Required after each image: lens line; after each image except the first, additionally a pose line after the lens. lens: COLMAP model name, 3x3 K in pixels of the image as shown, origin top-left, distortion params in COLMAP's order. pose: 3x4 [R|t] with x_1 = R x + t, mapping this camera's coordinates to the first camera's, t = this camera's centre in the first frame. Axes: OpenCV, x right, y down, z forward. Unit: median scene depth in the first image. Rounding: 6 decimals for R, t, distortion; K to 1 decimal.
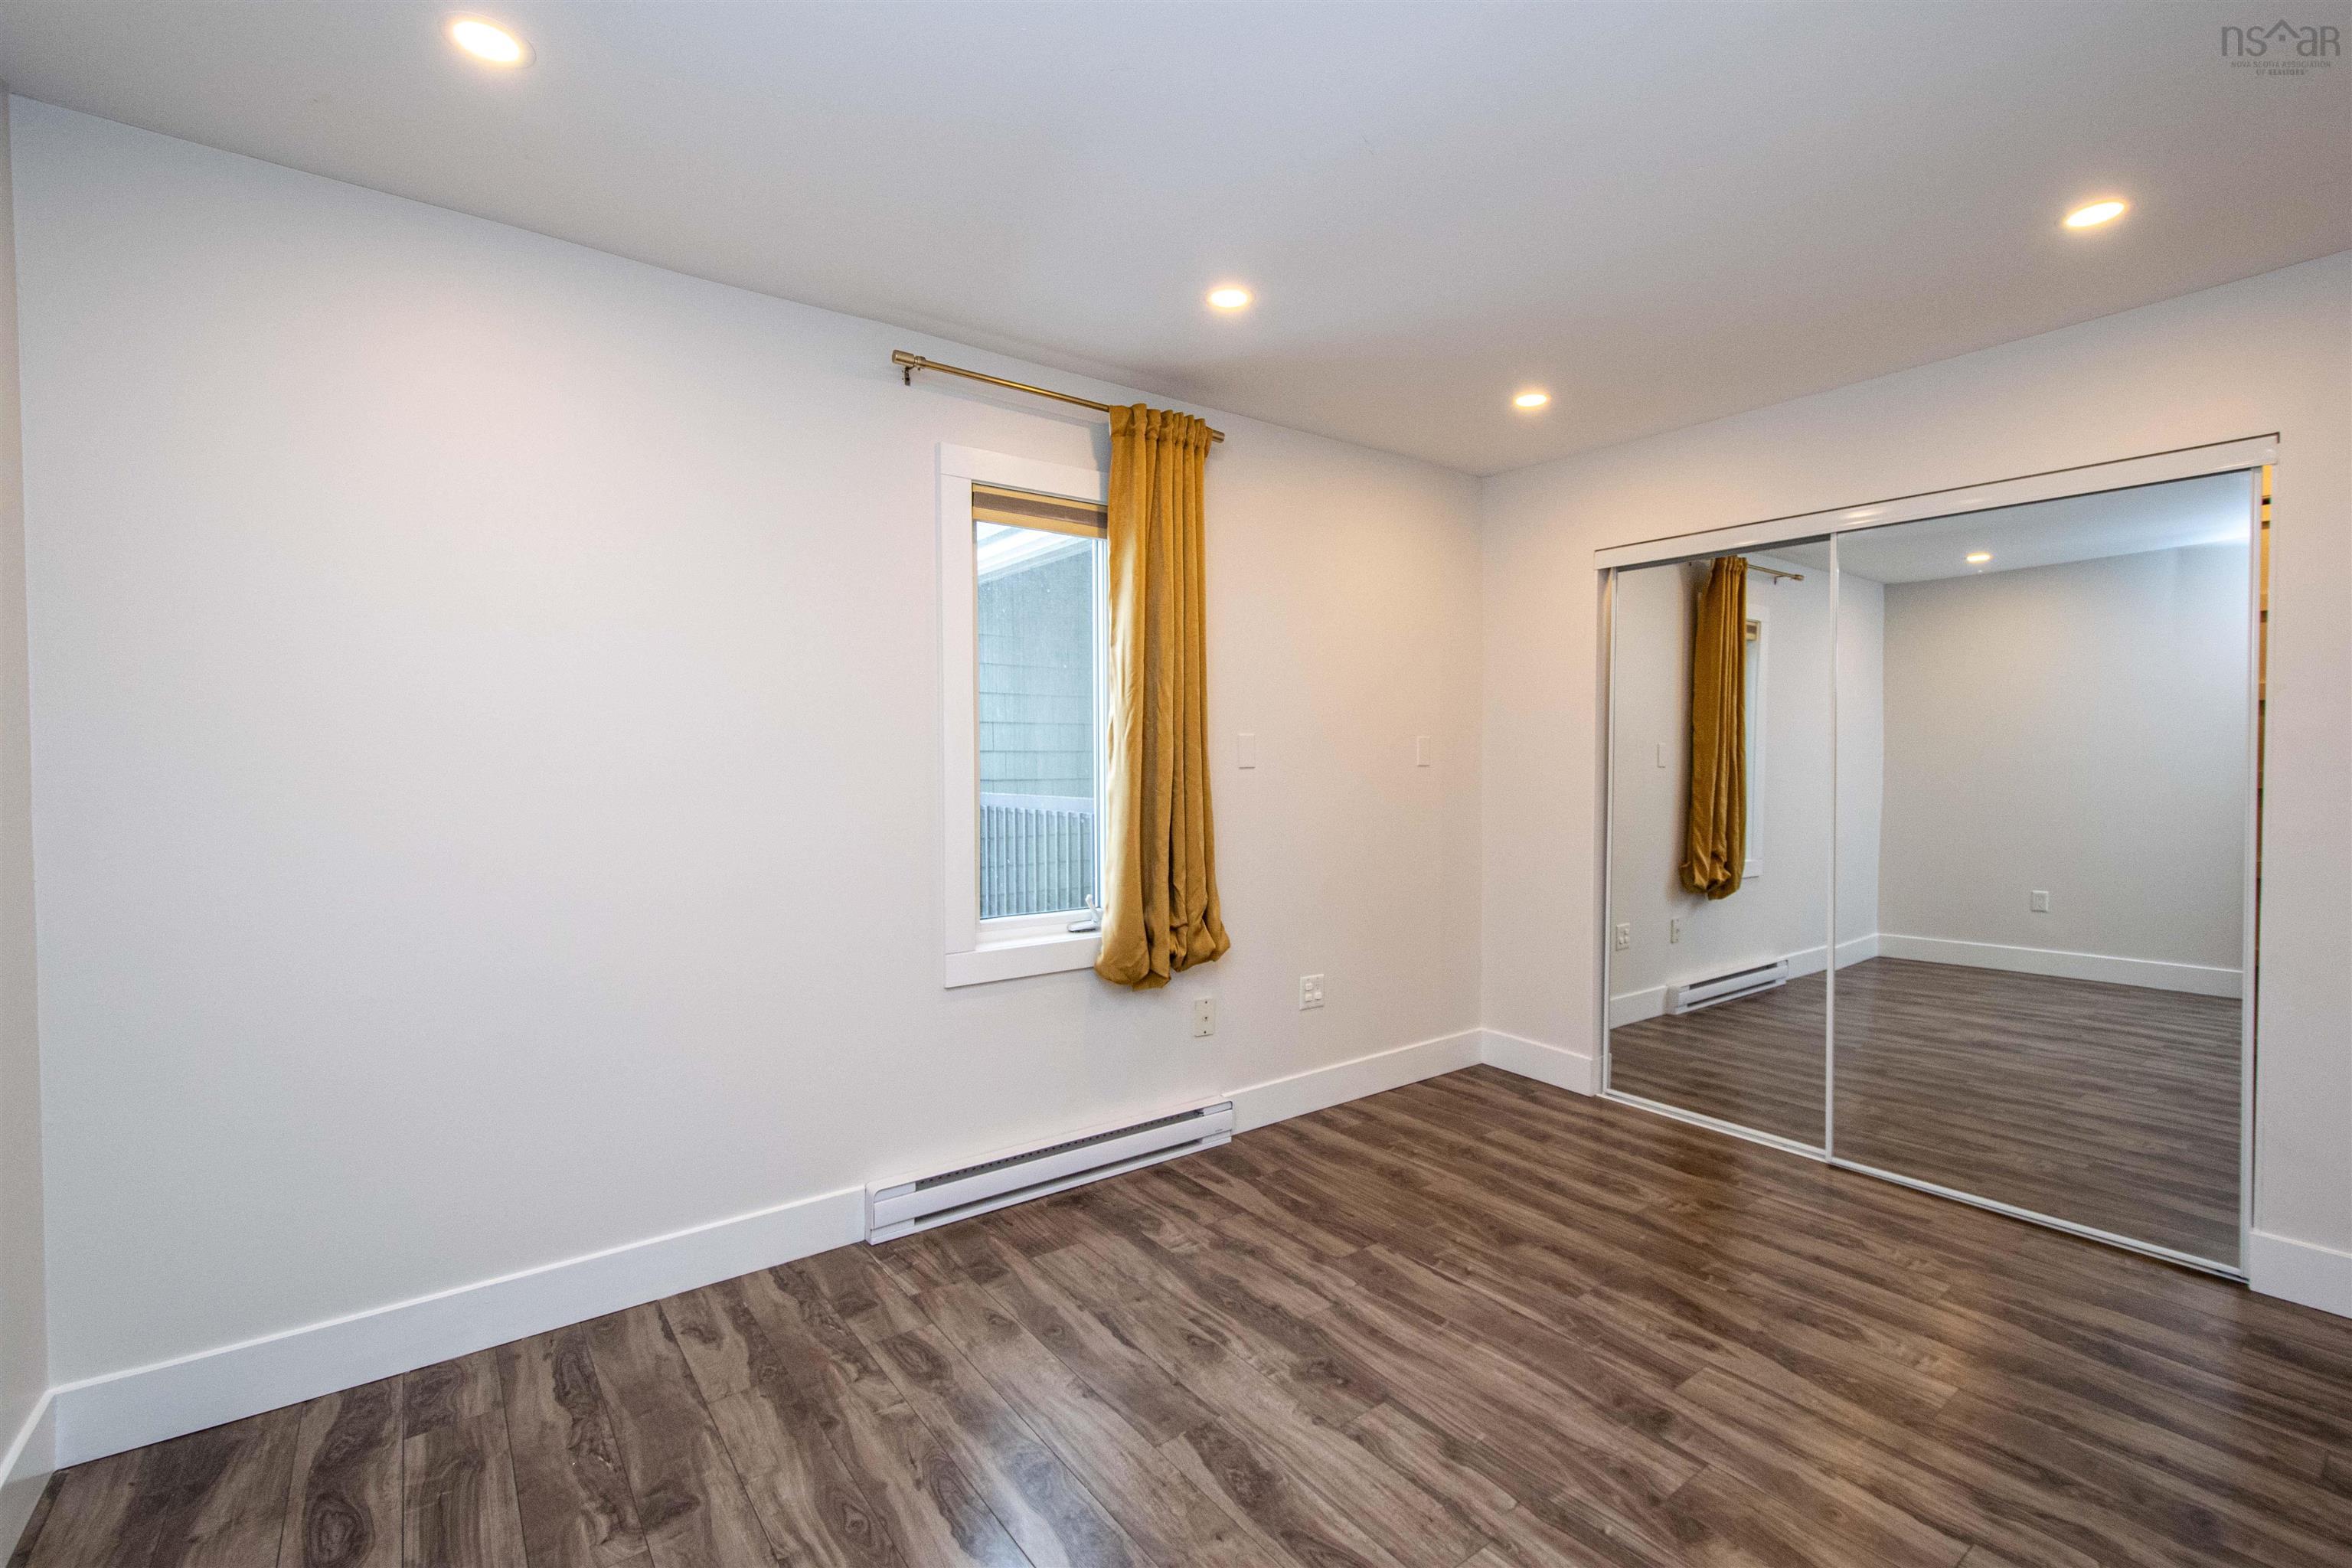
lens RADIAL K [[1034.0, 0, 1177.6], [0, 1034.0, 757.9], [0, 0, 1]] dist [0.000155, -0.007278]
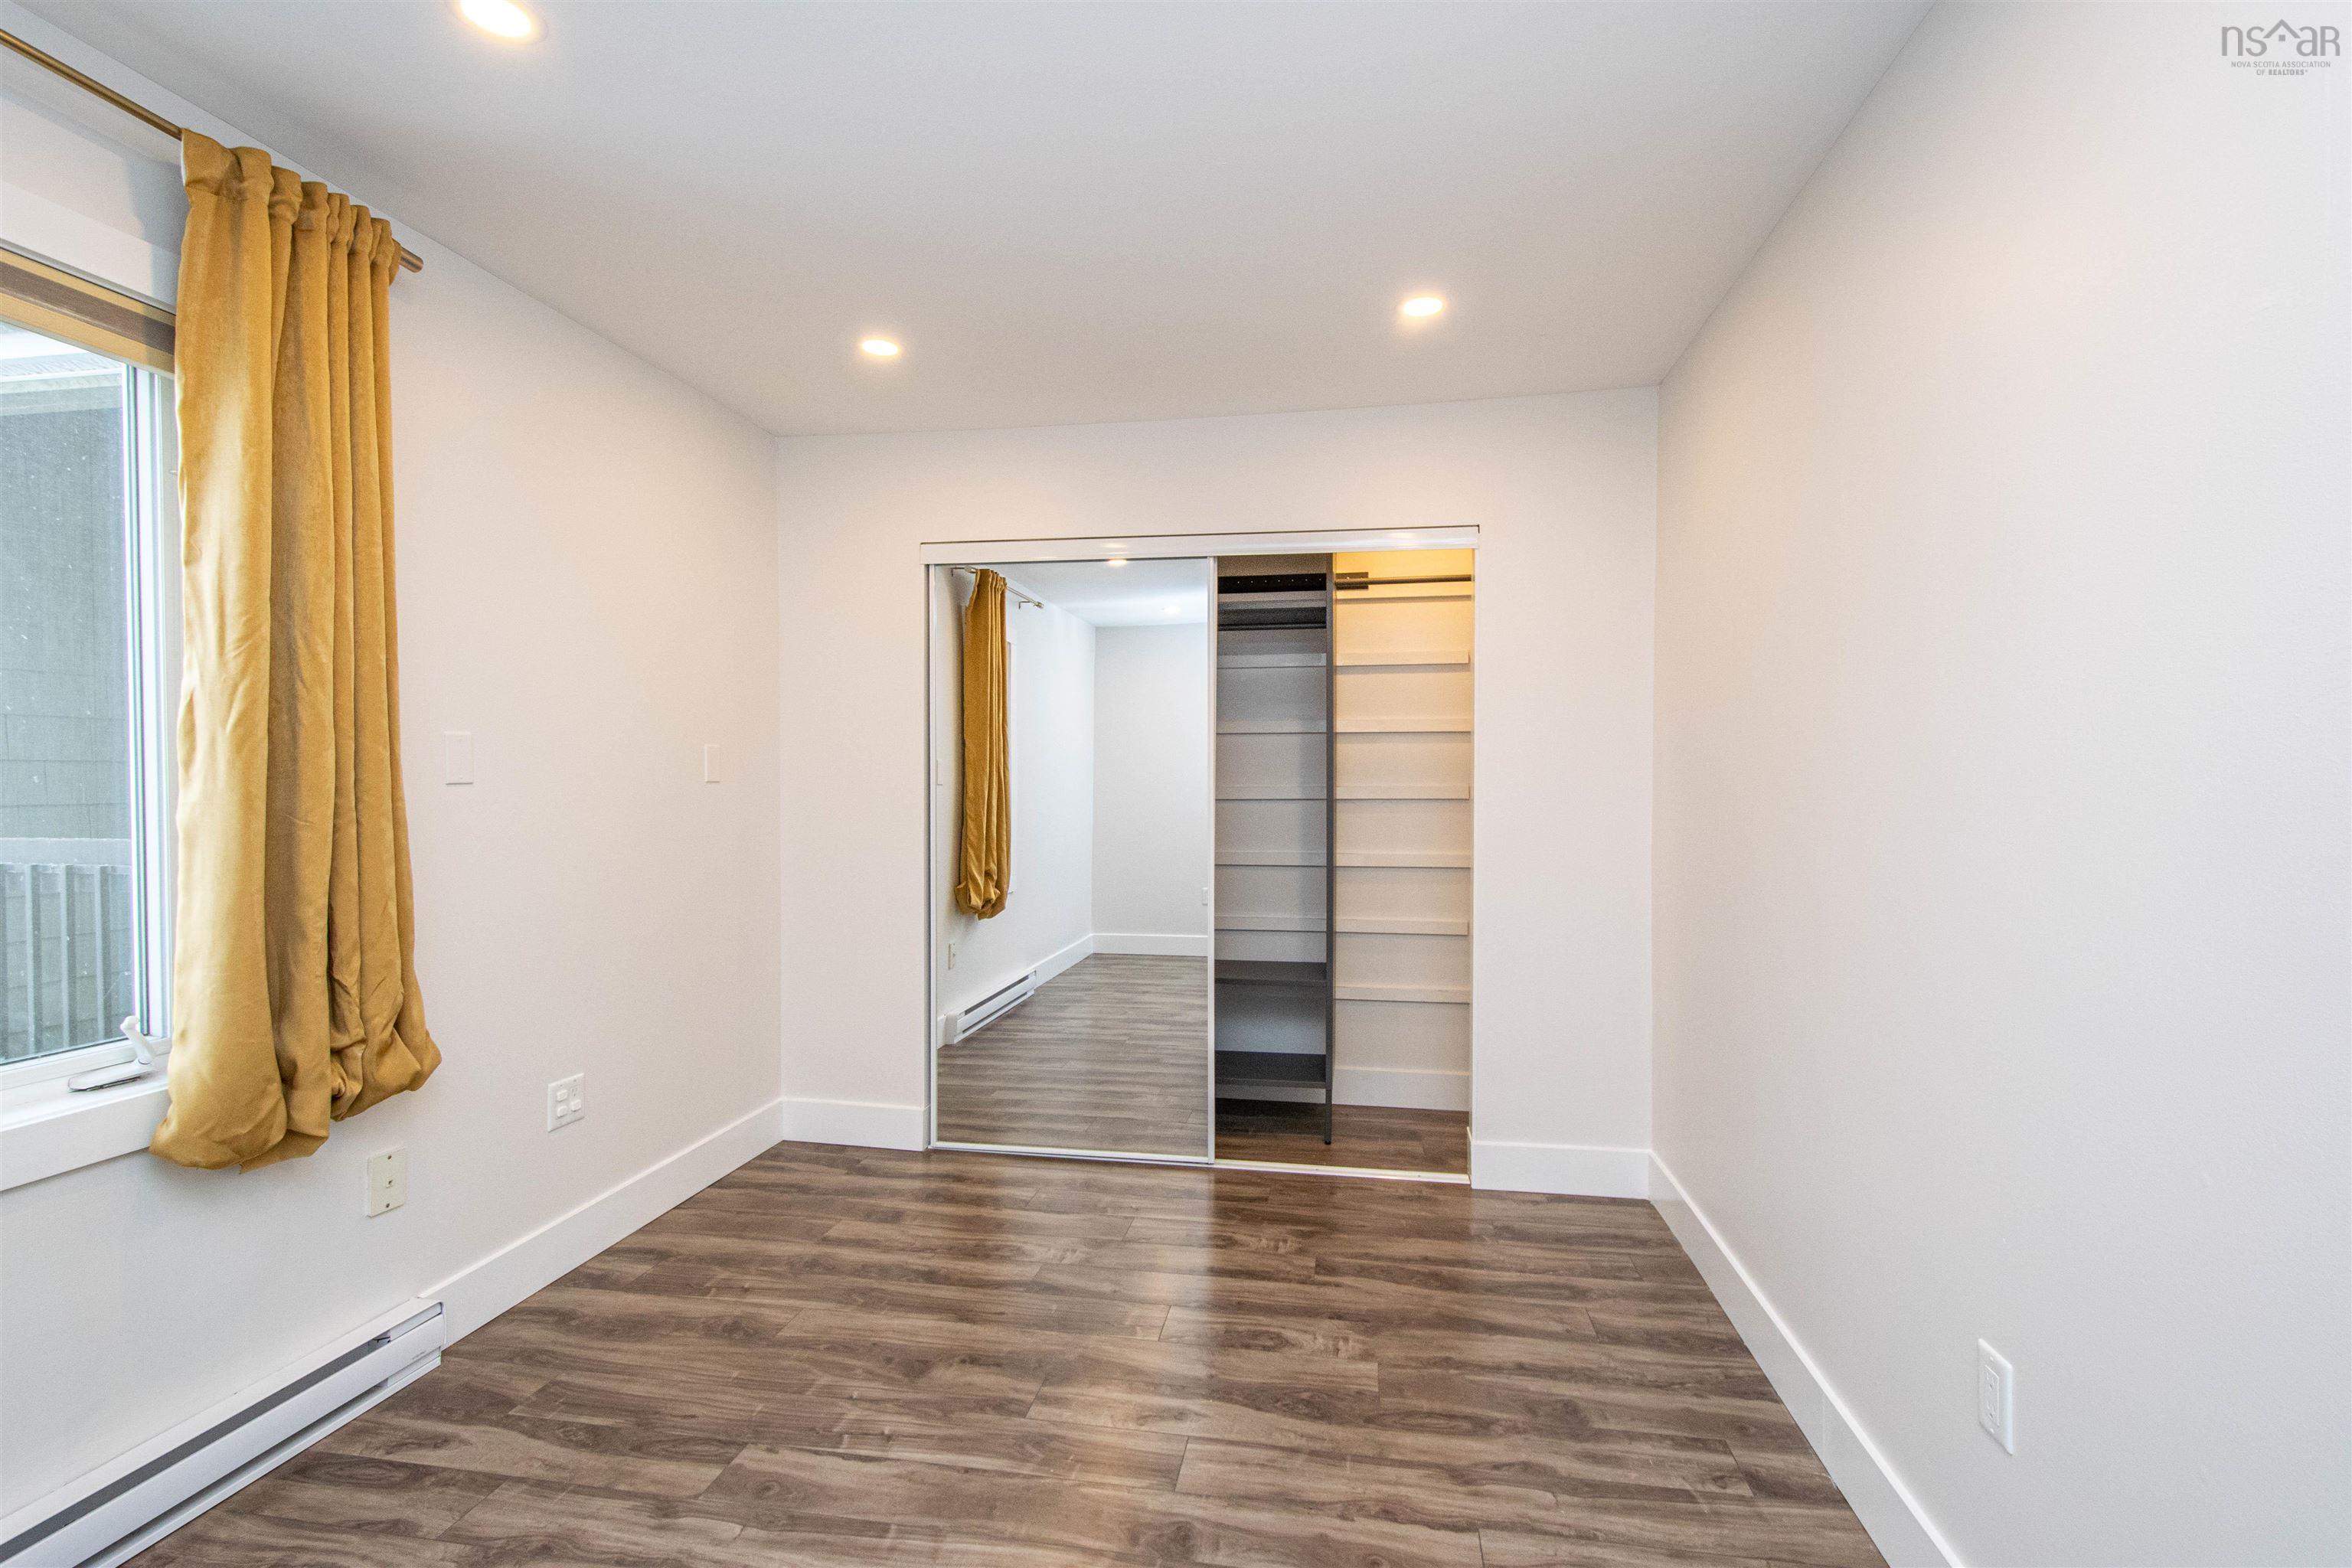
lens RADIAL K [[1036.2, 0, 1184.8], [0, 1036.2, 783.2], [0, 0, 1]] dist [0.001532, -0.000311]
pose [[0.707234, -0.001026, 0.706979, -0.105652], [-0.001265, 0.999996, 0.002717, 0.009925], [-0.706978, -0.002816, 0.707230, 0.299410]]
